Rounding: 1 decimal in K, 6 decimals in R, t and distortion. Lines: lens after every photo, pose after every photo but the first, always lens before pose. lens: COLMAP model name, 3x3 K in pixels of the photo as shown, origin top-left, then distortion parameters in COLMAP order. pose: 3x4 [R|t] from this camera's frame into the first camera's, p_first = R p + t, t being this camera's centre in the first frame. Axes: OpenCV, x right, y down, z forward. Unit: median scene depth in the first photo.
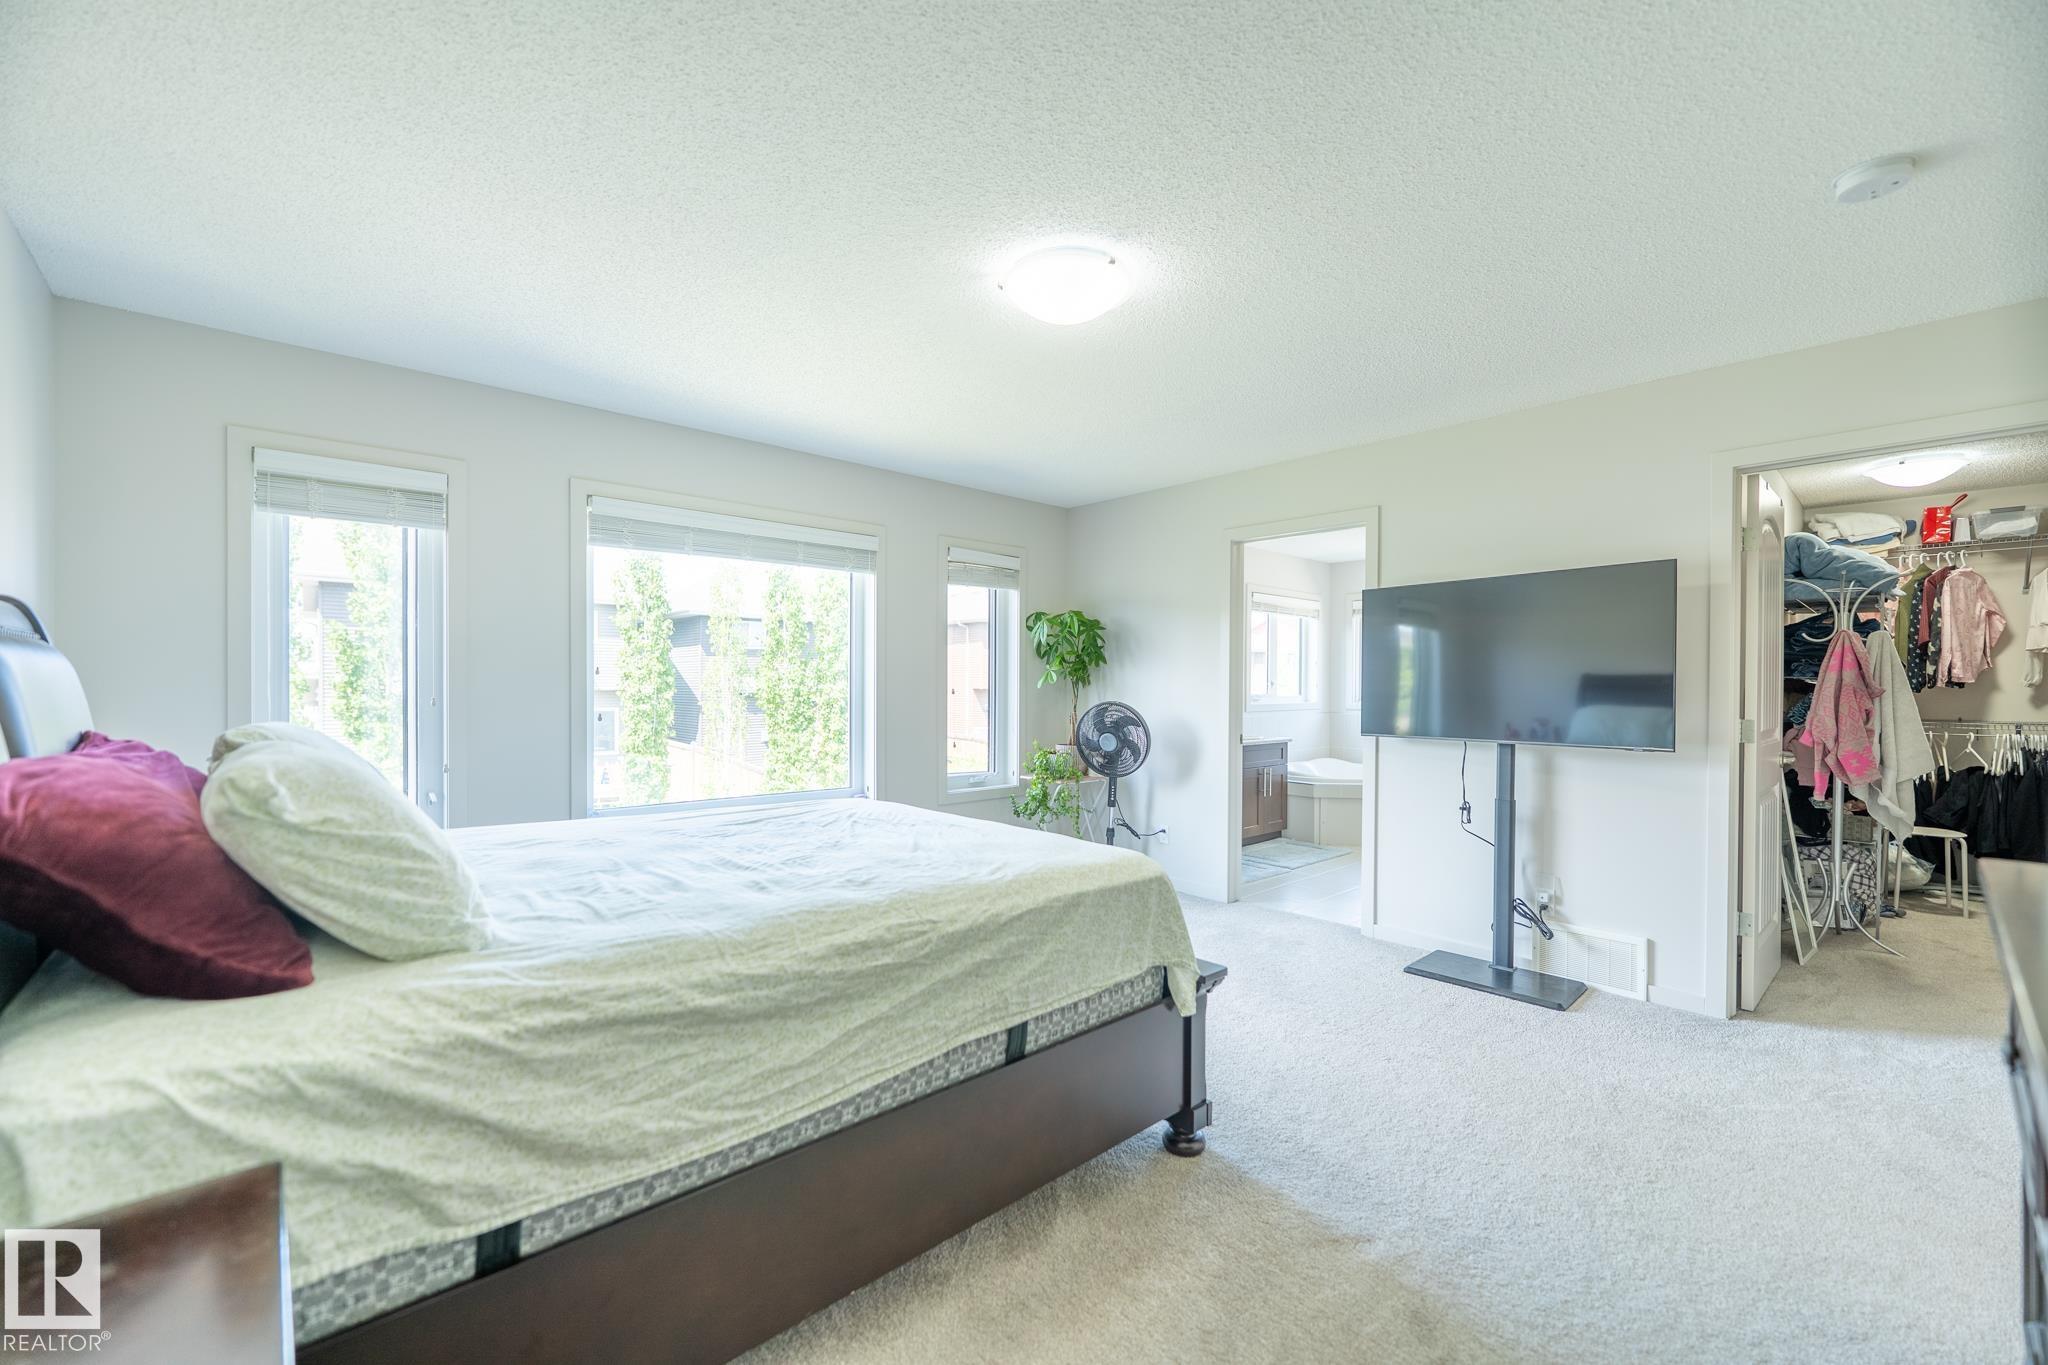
lens RADIAL K [[835.0, 0, 1022.4], [0, 835.0, 689.7], [0, 0, 1]] dist [-0.001048, 0.000198]
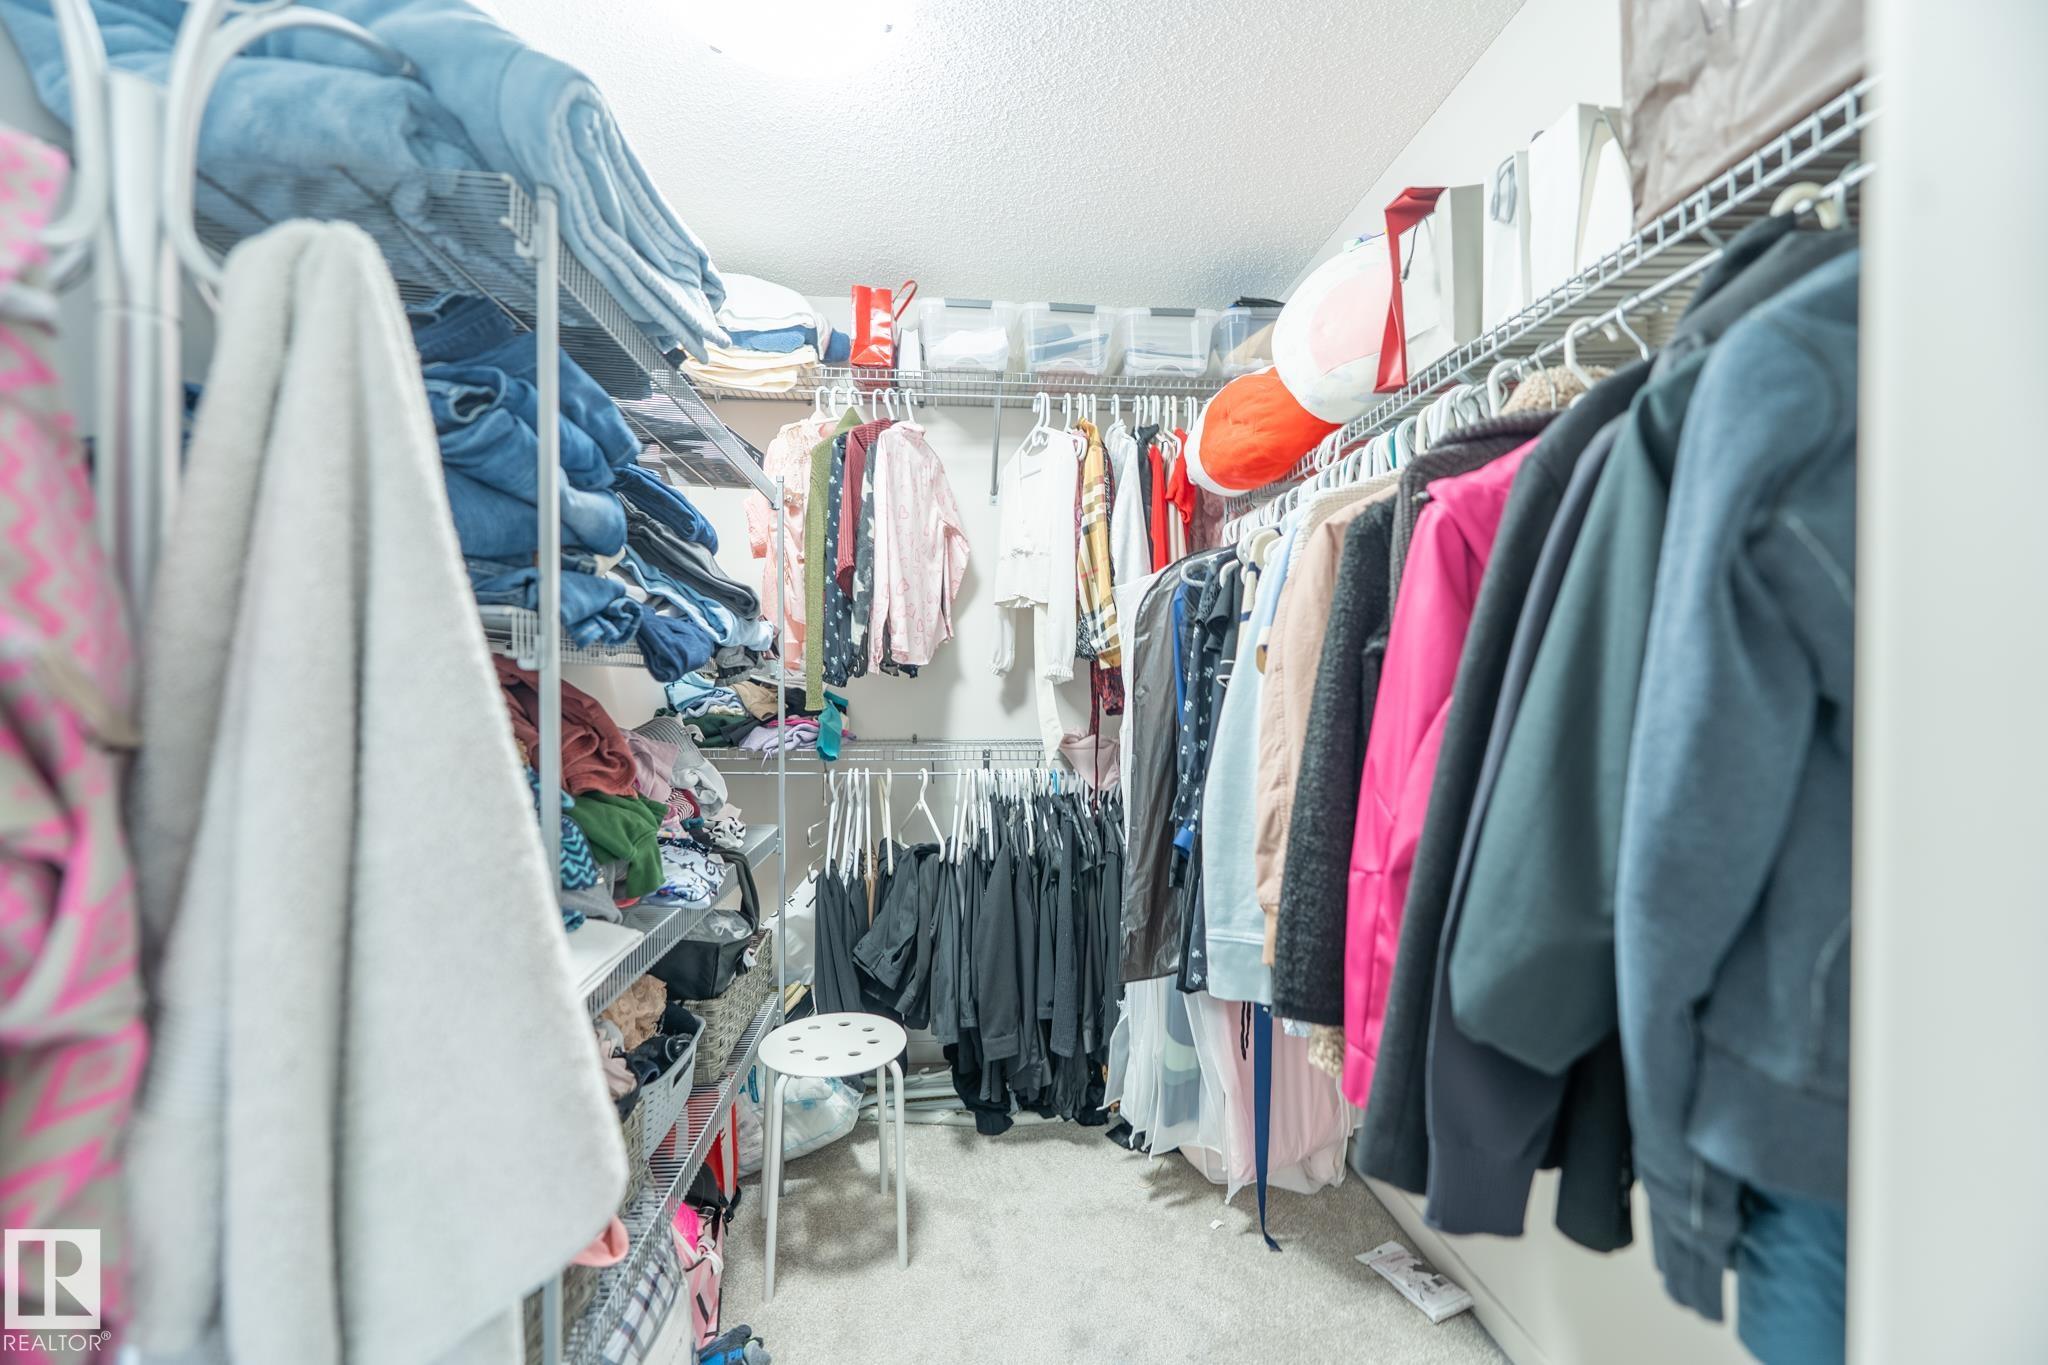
lens RADIAL K [[835.0, 0, 1016.0], [0, 835.0, 685.0], [0, 0, 1]] dist [-0.001048, 0.000198]
pose [[0.615074, -0.005738, 0.788448, 0.804299], [0.006983, 0.999974, 0.001830, 0.002695], [-0.788438, 0.004380, 0.615098, 0.672513]]
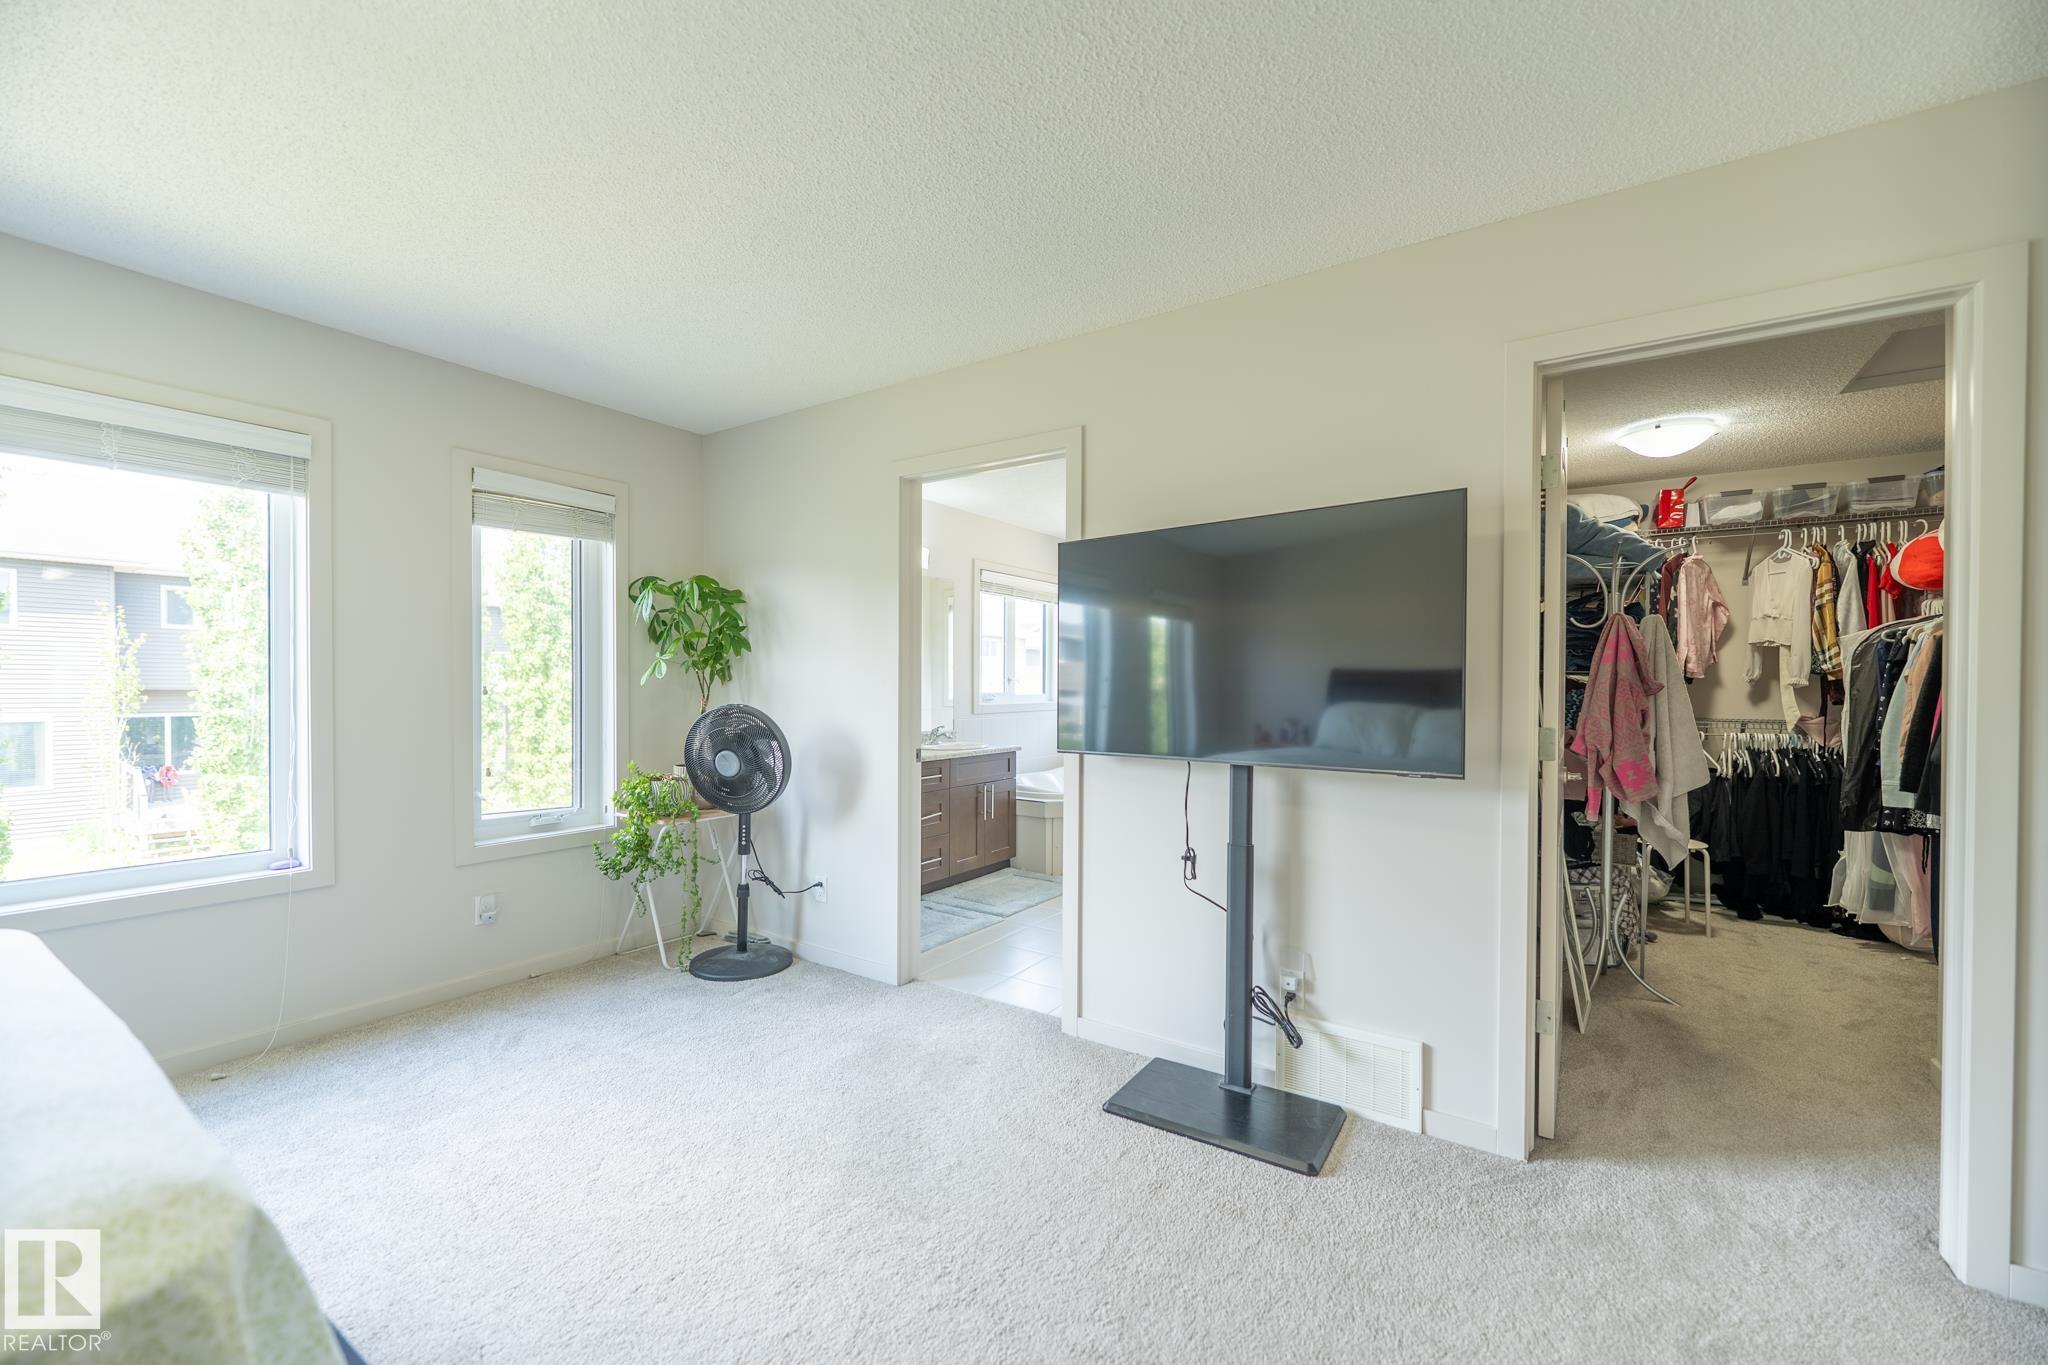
lens RADIAL K [[835.0, 0, 1024.8], [0, 835.0, 689.3], [0, 0, 1]] dist [-0.001048, 0.000198]
pose [[0.971026, -0.002405, 0.238962, 0.179256], [0.001868, 0.999995, 0.002477, 0.000566], [-0.238967, -0.001959, 0.971026, 0.277276]]
